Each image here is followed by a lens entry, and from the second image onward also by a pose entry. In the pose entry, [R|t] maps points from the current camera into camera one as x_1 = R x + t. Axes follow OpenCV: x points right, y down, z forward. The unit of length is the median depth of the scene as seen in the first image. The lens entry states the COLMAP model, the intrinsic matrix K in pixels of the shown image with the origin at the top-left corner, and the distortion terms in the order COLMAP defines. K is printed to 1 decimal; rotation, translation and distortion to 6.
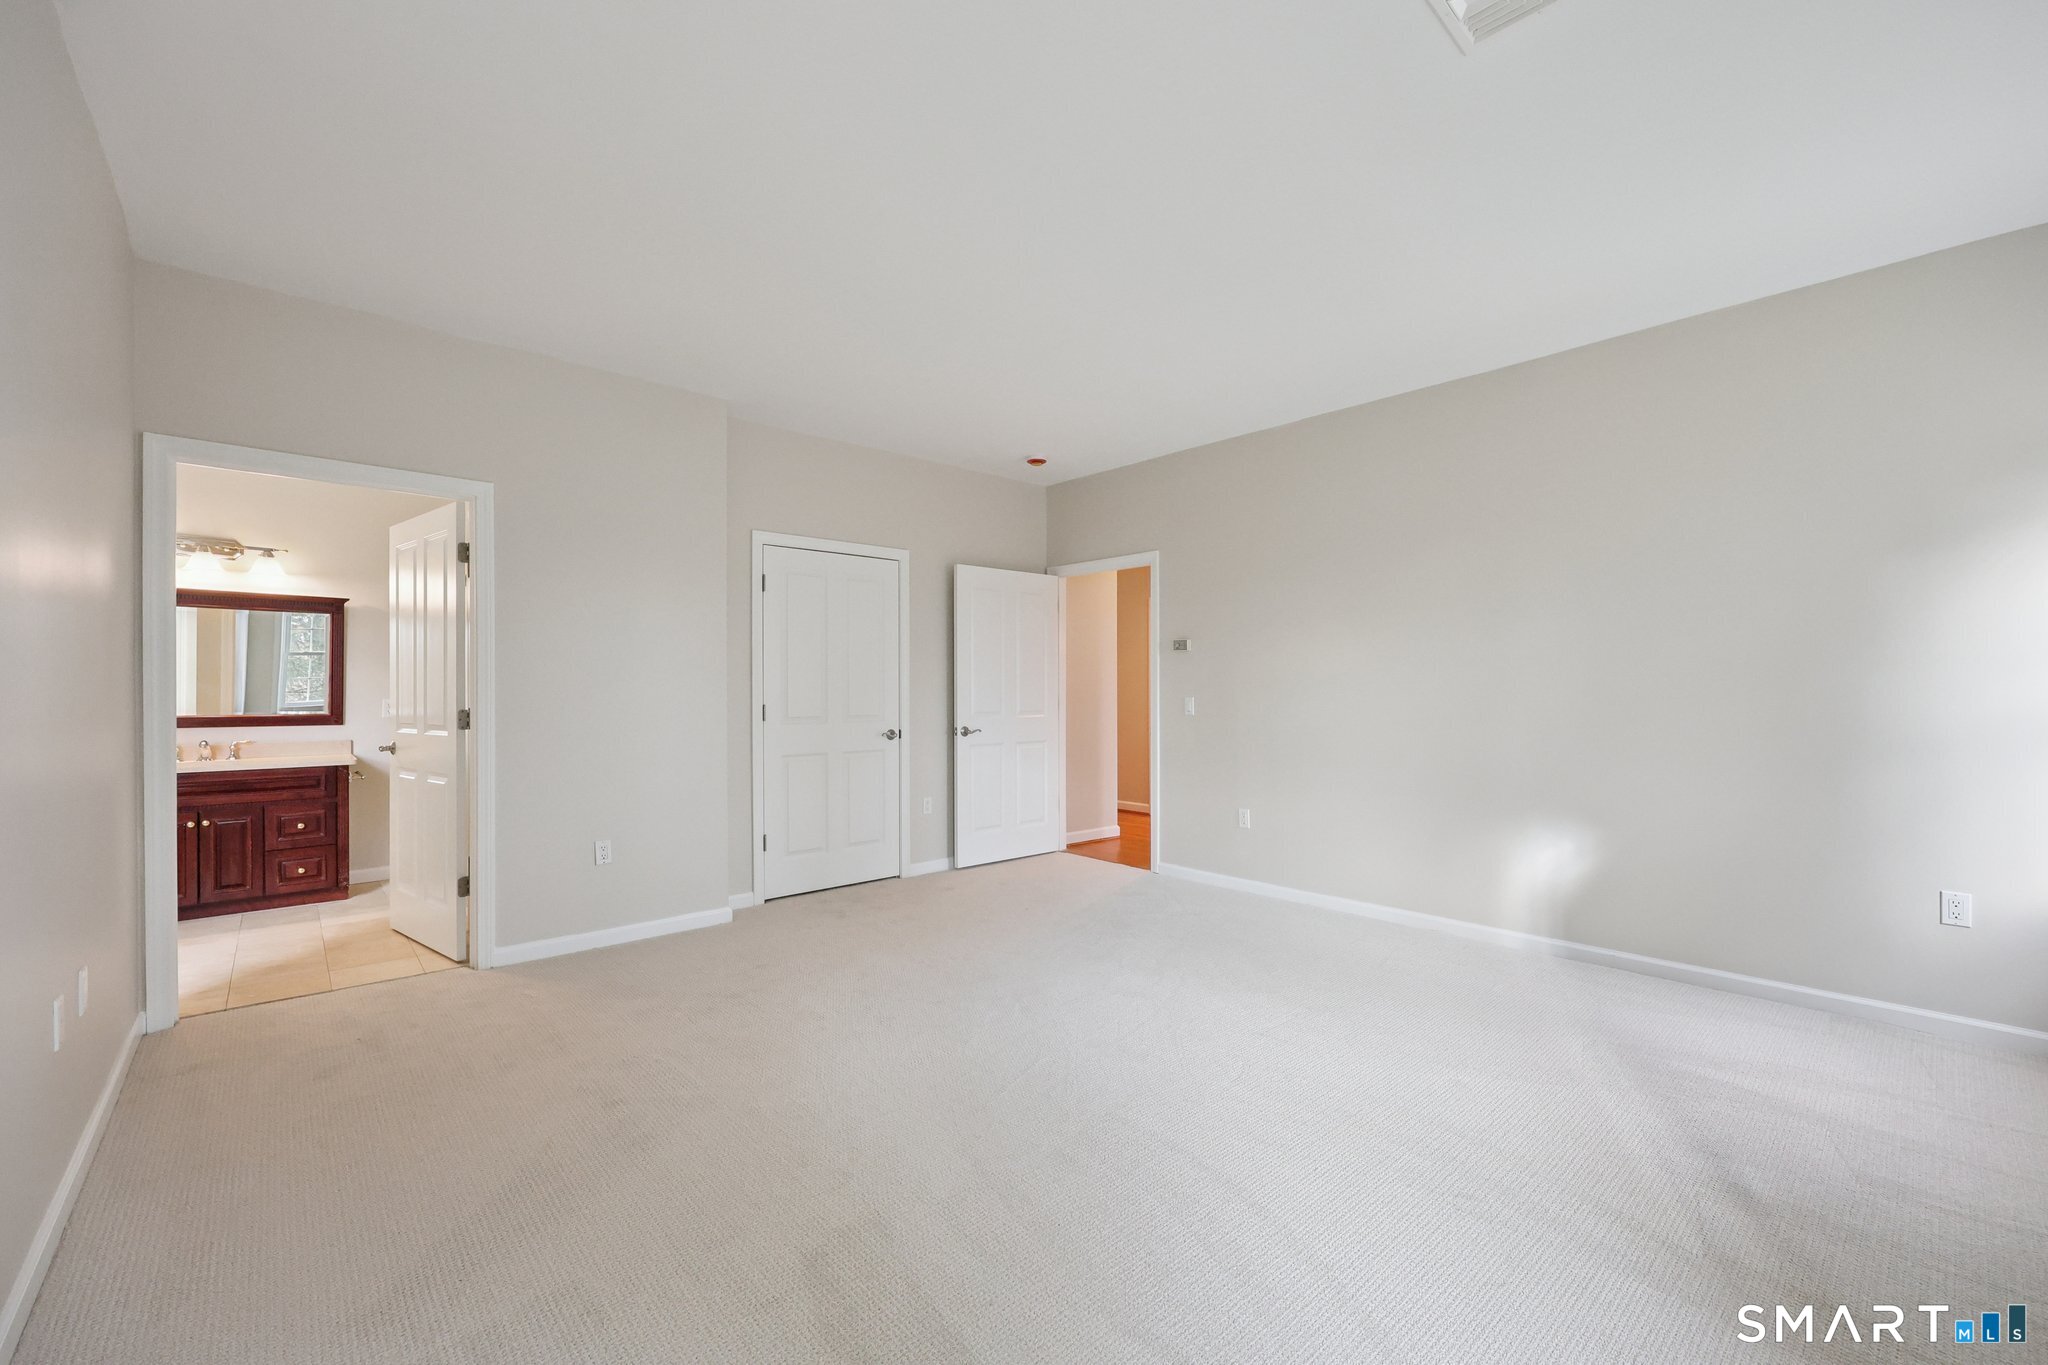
lens RADIAL K [[824.3, 0, 1033.1], [0, 824.3, 690.9], [0, 0, 1]] dist [0.002994, 0.000274]
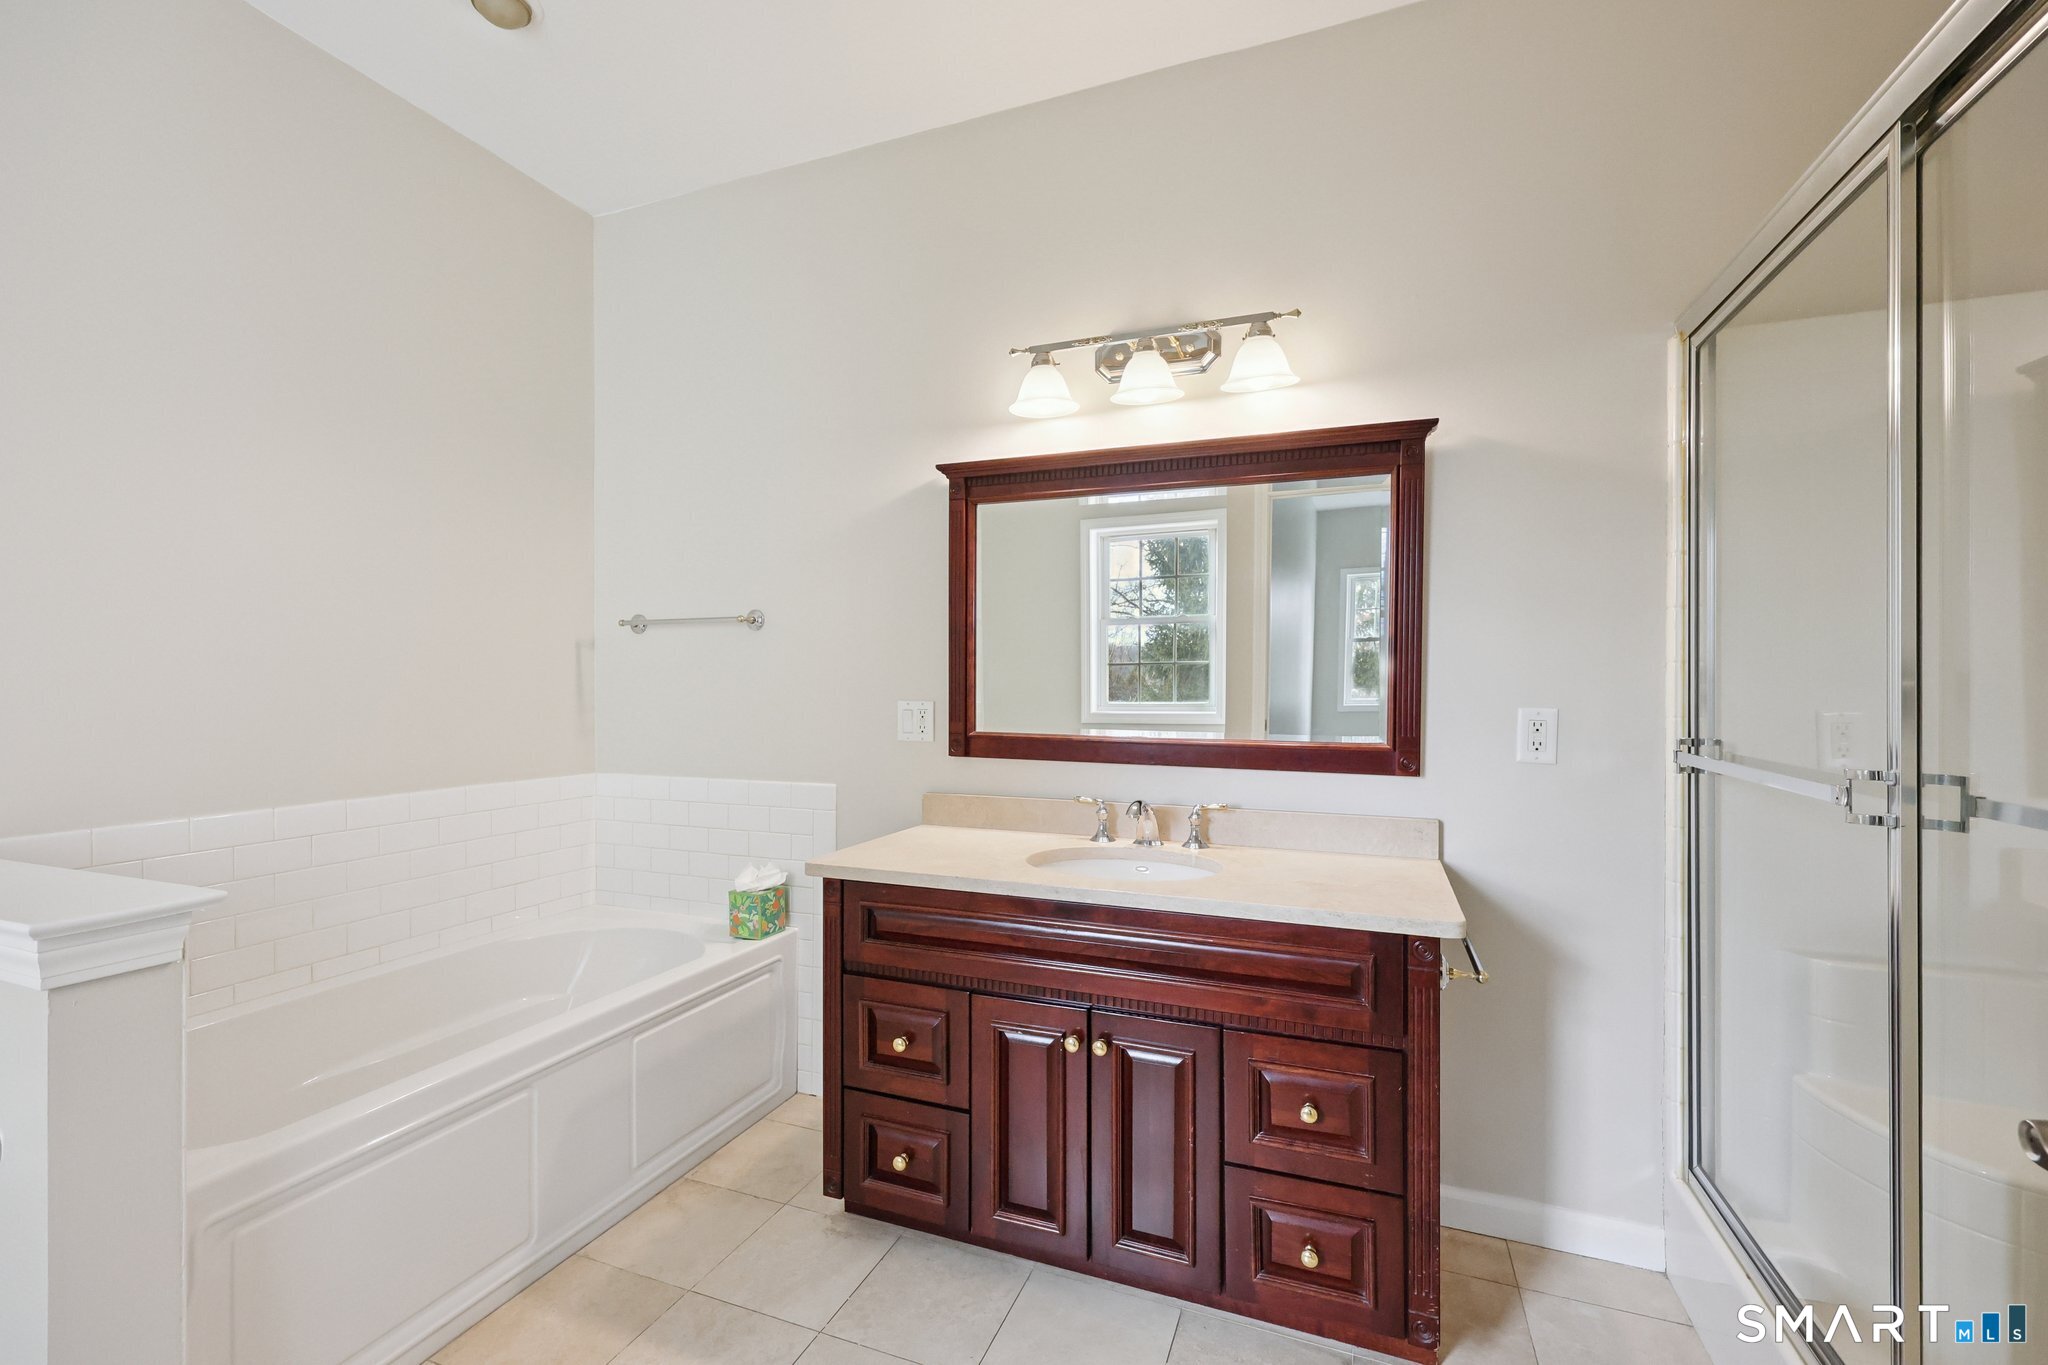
lens RADIAL K [[824.3, 0, 1035.2], [0, 824.3, 688.3], [0, 0, 1]] dist [0.002994, 0.000274]
pose [[0.437127, 0.005817, -0.899381, -0.633441], [-0.003608, 0.999982, 0.004714, 0.001779], [0.899392, 0.001184, 0.437141, 0.748776]]
